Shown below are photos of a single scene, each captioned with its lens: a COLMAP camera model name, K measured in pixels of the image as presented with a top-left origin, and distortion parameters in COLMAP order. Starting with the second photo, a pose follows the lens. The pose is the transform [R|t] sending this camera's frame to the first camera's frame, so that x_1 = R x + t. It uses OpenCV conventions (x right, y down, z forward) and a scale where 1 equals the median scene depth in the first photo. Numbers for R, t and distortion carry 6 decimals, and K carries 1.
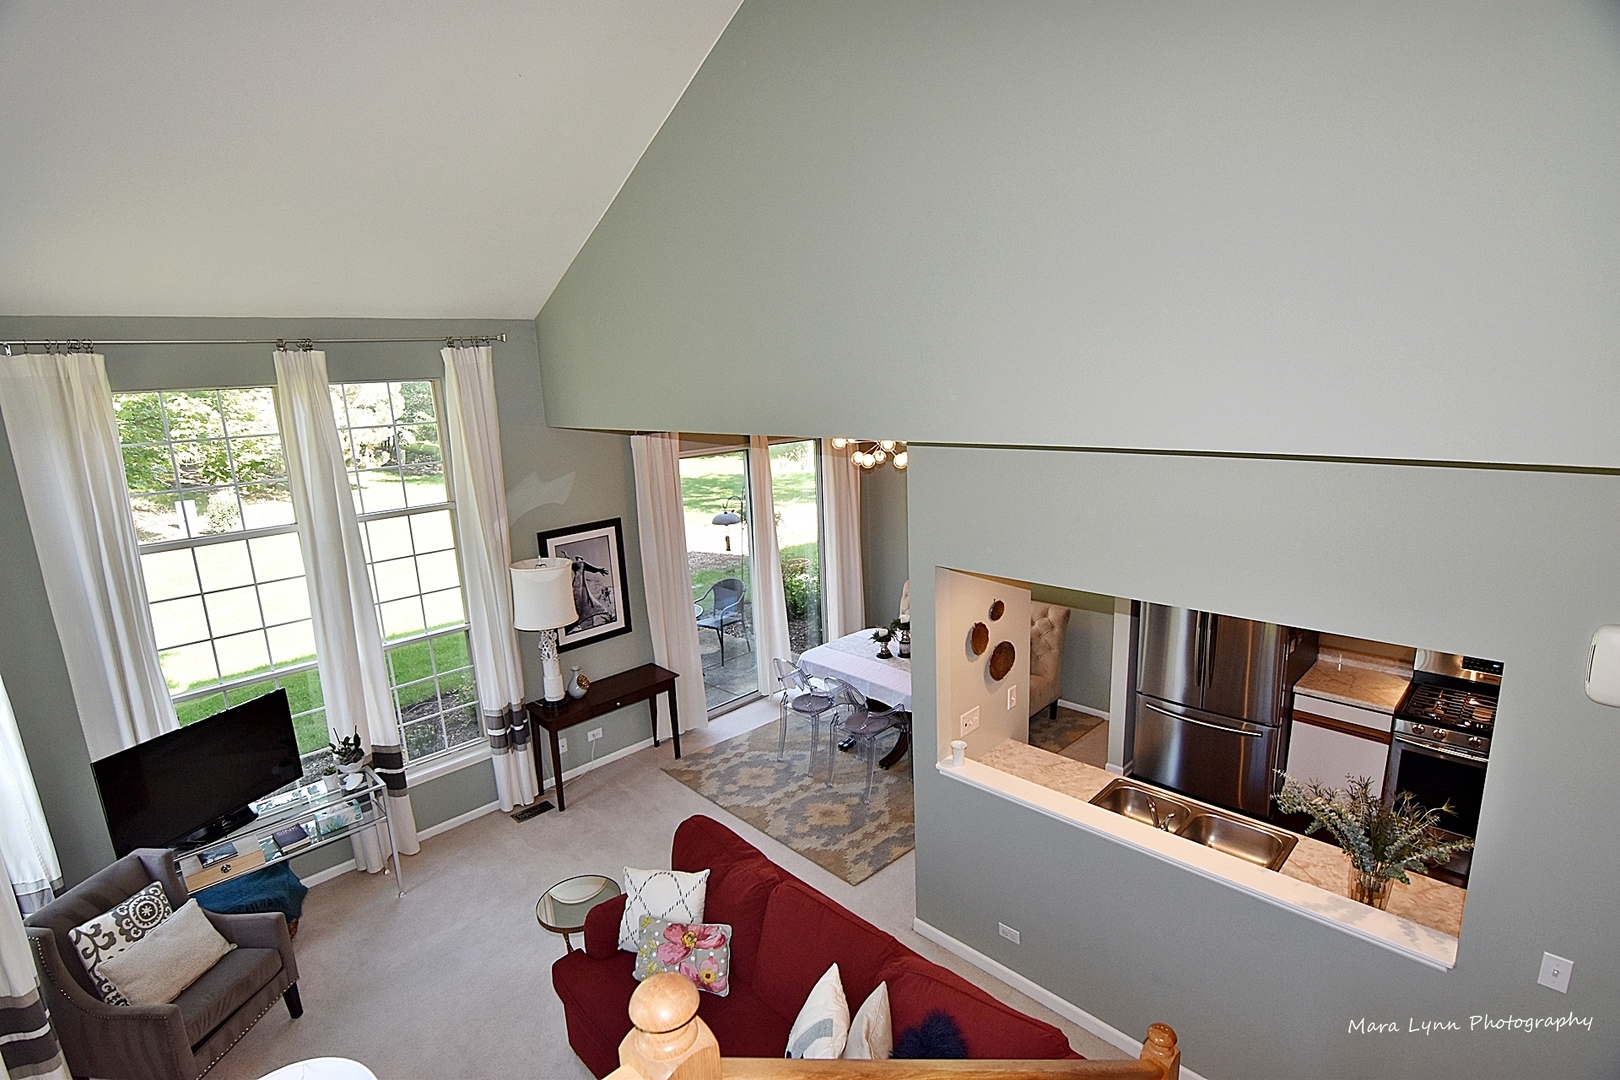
lens RADIAL K [[789.2, 0, 797.1], [0, 789.2, 546.5], [0, 0, 1]] dist [0.004462, -0.015374]
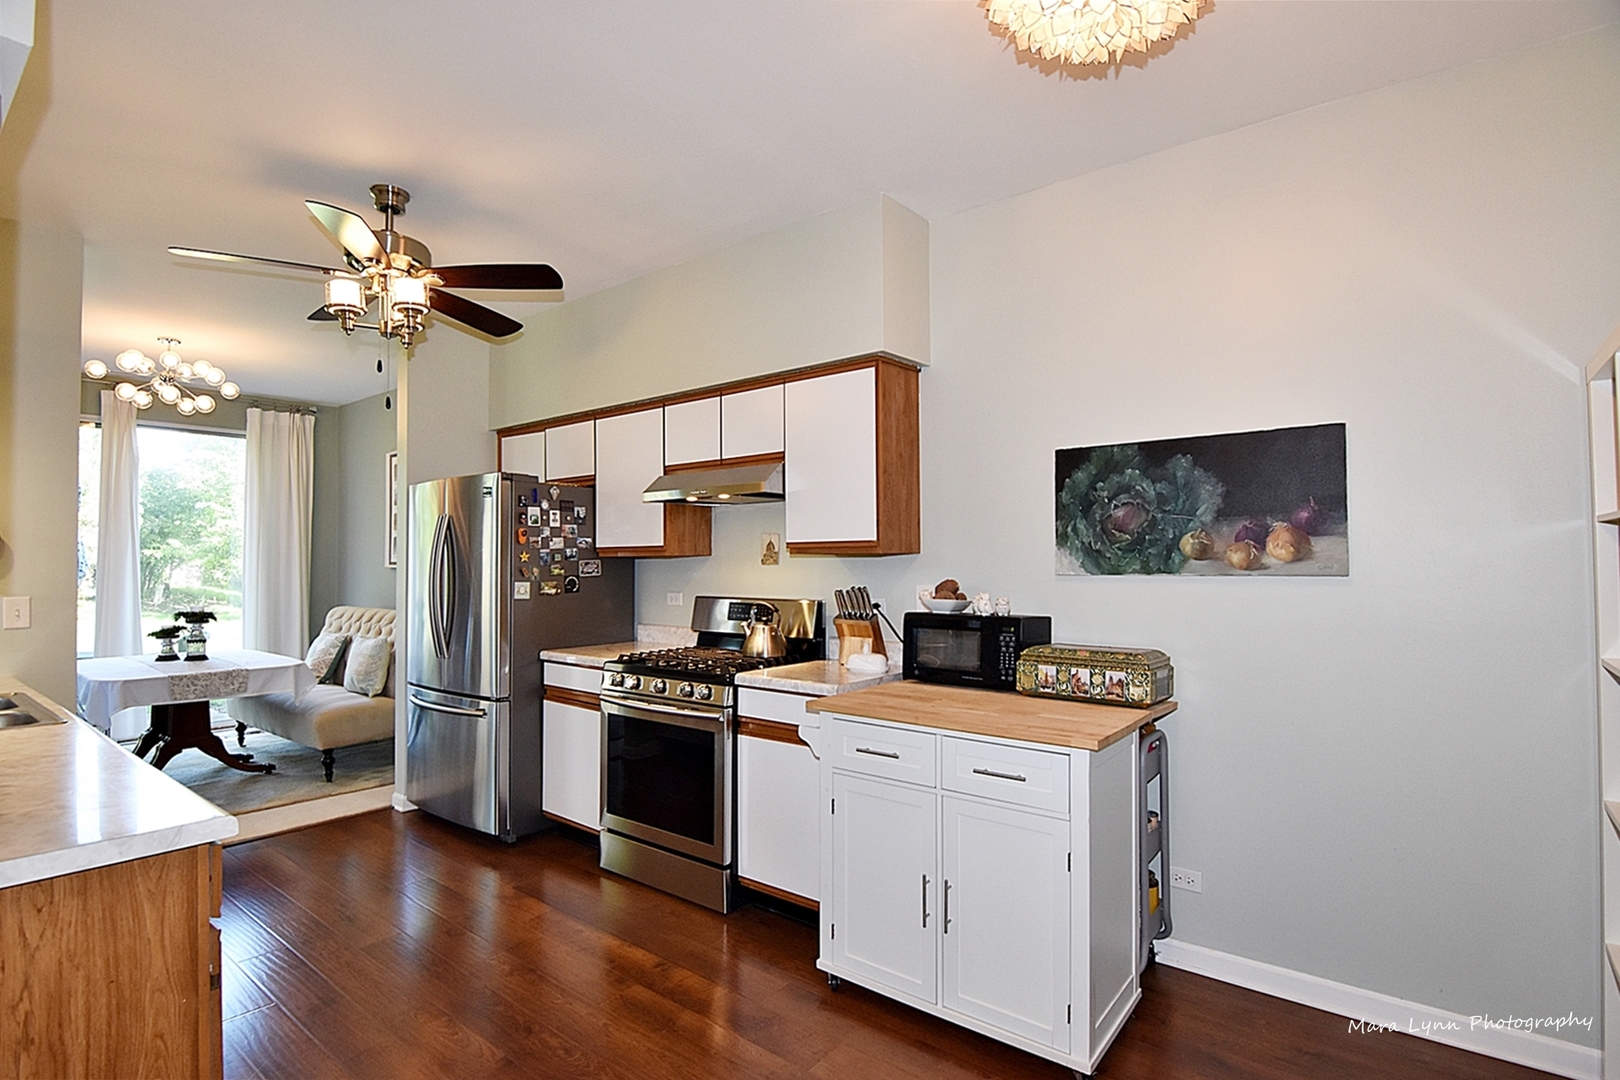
lens RADIAL K [[789.2, 0, 797.1], [0, 789.2, 546.5], [0, 0, 1]] dist [0.004462, -0.015374]
pose [[0.992775, 0.045399, 0.111069, 0.700898], [-0.017473, 0.970492, -0.240501, 0.229789], [-0.118710, 0.236822, 0.964273, 0.187655]]
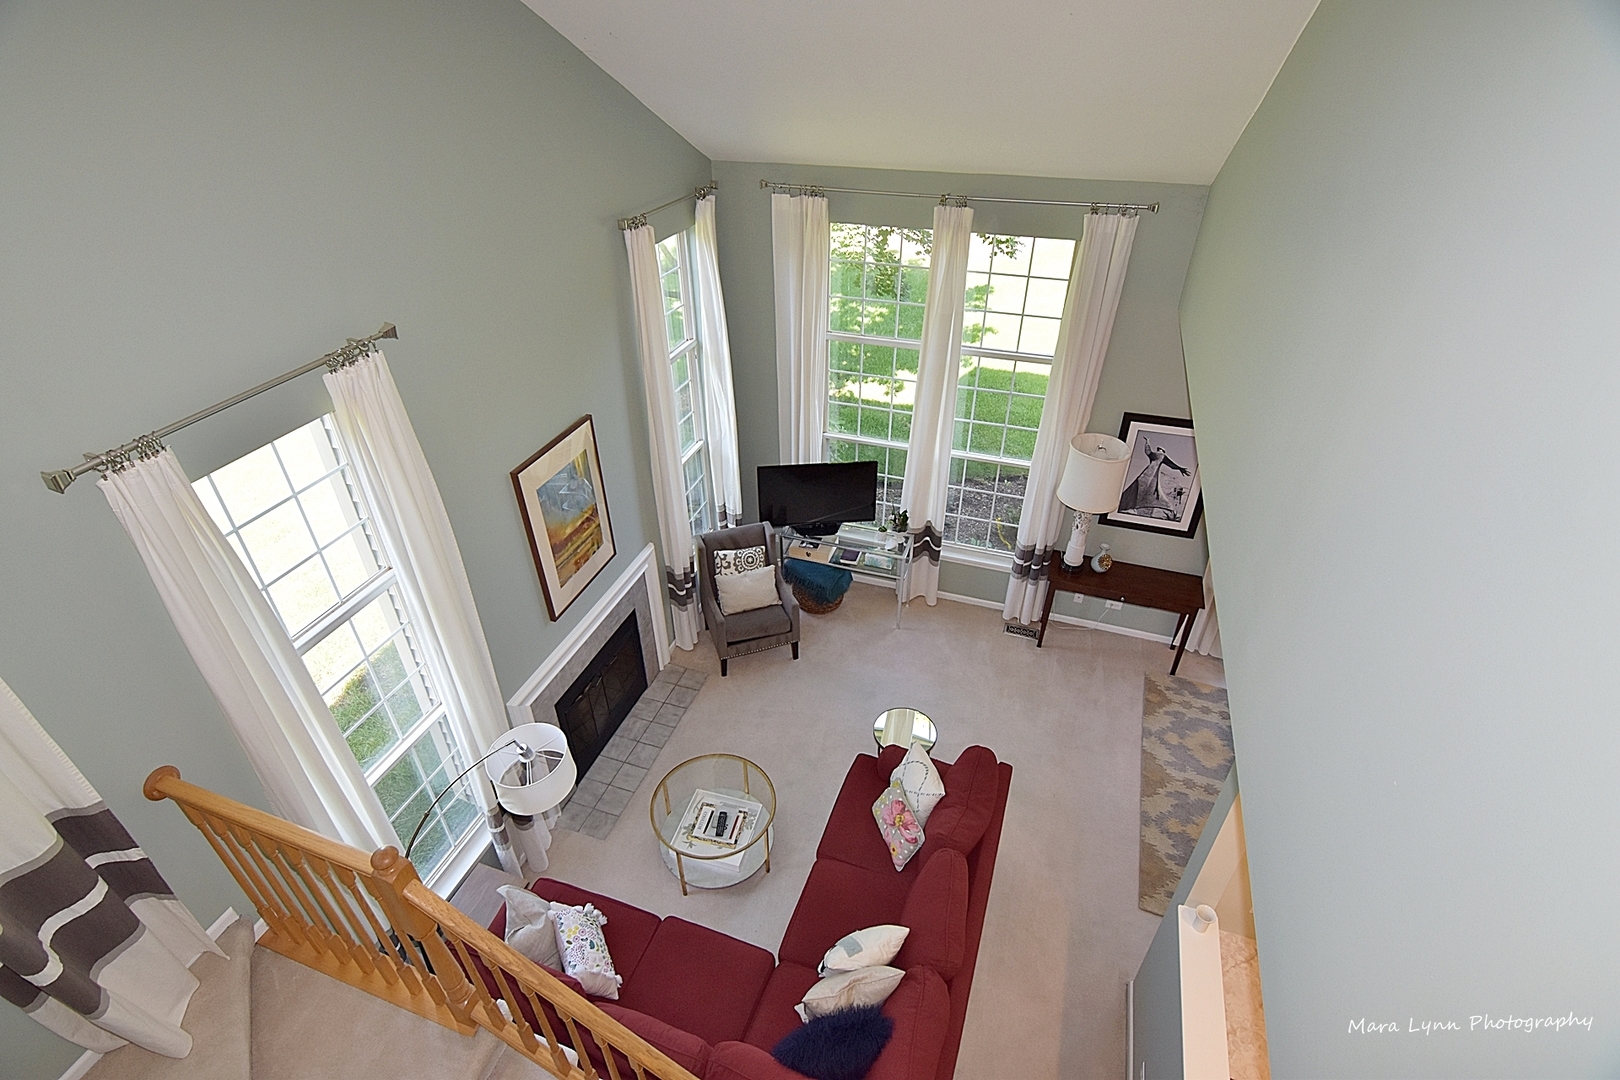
lens RADIAL K [[789.2, 0, 797.1], [0, 789.2, 546.5], [0, 0, 1]] dist [0.004462, -0.015374]
pose [[0.450162, 0.543697, -0.708342, 0.274363], [-0.203097, 0.834814, 0.511701, -0.299091], [0.869543, -0.086486, 0.486225, 0.158897]]
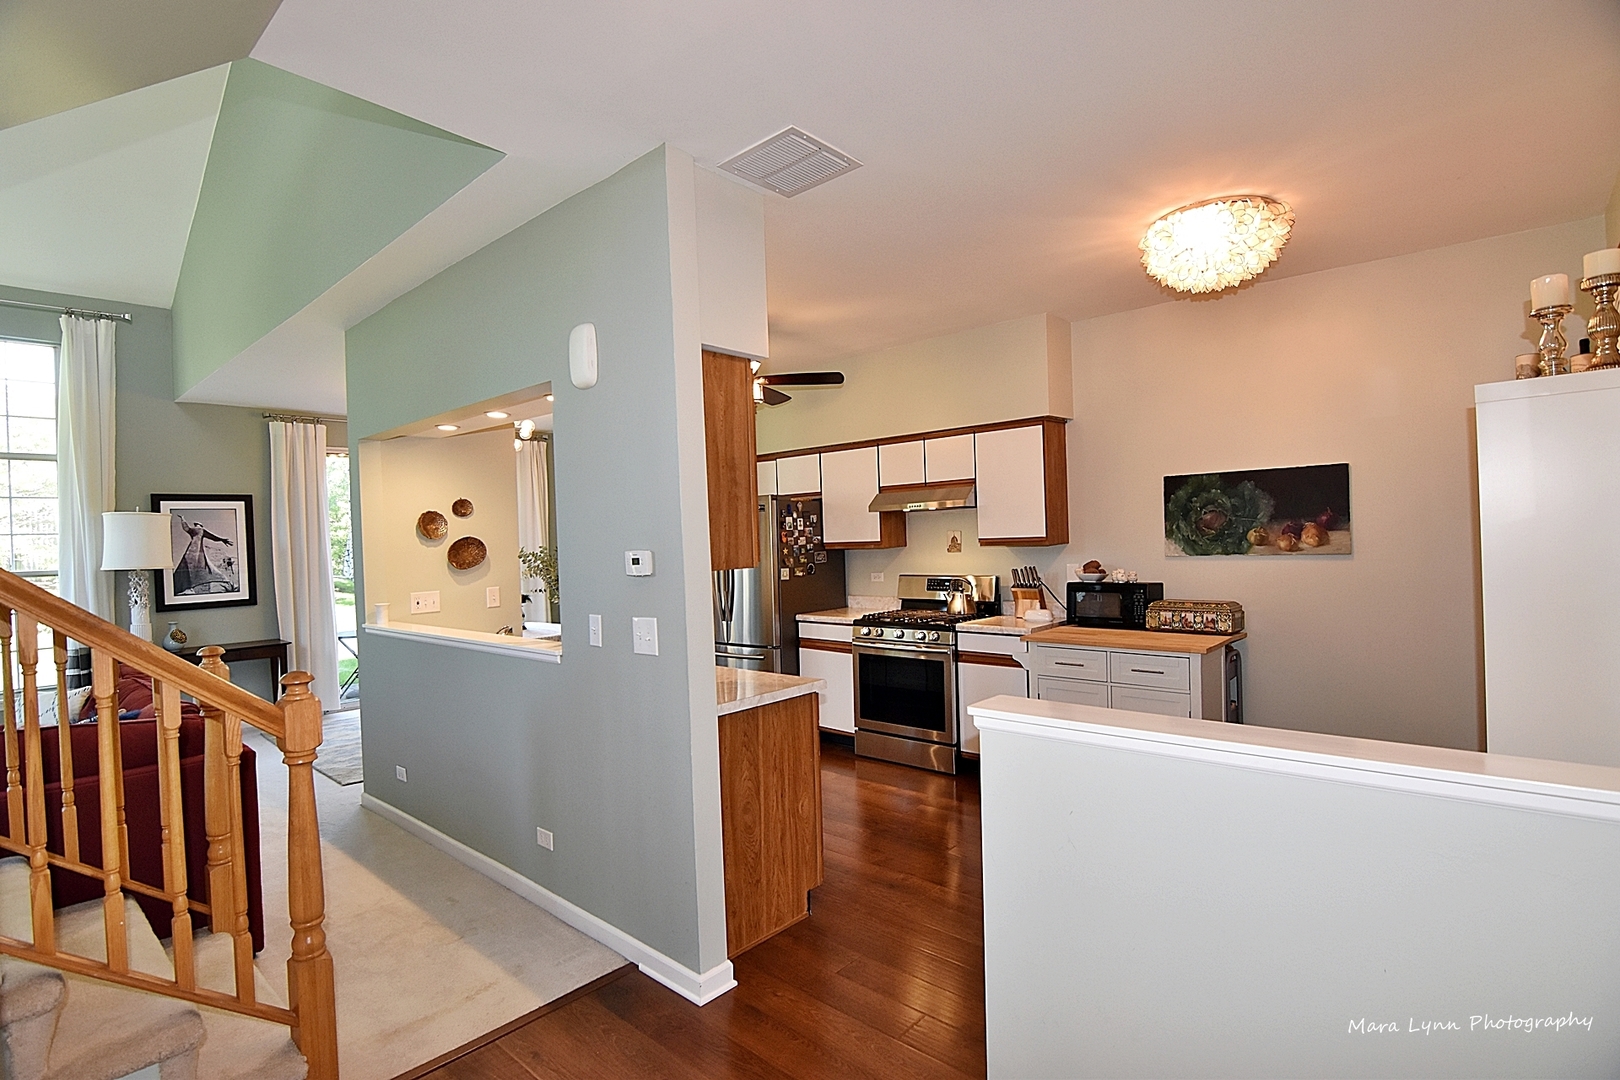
lens RADIAL K [[789.2, 0, 797.1], [0, 789.2, 546.5], [0, 0, 1]] dist [0.004462, -0.015374]
pose [[0.997873, 0.015349, 0.063359, 0.496911], [-0.001741, 0.977815, -0.209463, 0.281734], [-0.065168, 0.208907, 0.975762, -0.100421]]
